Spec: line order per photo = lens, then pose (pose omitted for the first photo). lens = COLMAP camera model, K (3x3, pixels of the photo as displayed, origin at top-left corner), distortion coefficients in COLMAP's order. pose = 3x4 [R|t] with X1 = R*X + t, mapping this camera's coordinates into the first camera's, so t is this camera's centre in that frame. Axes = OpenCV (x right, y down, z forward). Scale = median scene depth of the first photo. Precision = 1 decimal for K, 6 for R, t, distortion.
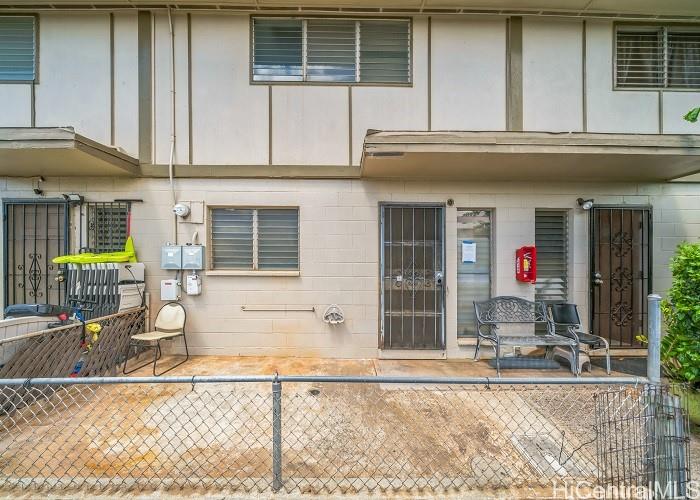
lens RADIAL K [[247.3, 0, 346.6], [0, 247.3, 265.3], [0, 0, 1]] dist [-0.001872, -0.000232]
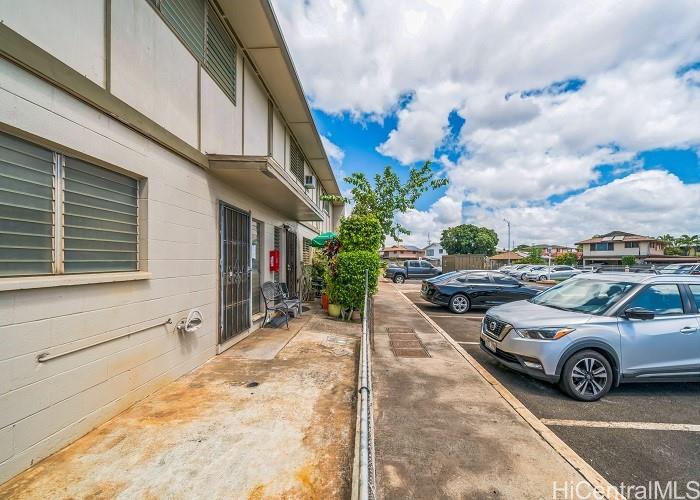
lens RADIAL K [[254.3, 0, 356.3], [0, 254.3, 262.7], [0, 0, 1]] dist [-0.001208, -0.000178]
pose [[0.040732, -0.013154, 0.999084, -0.887932], [0.008753, 0.999880, 0.012808, -0.005734], [-0.999132, 0.008223, 0.040842, 0.392931]]
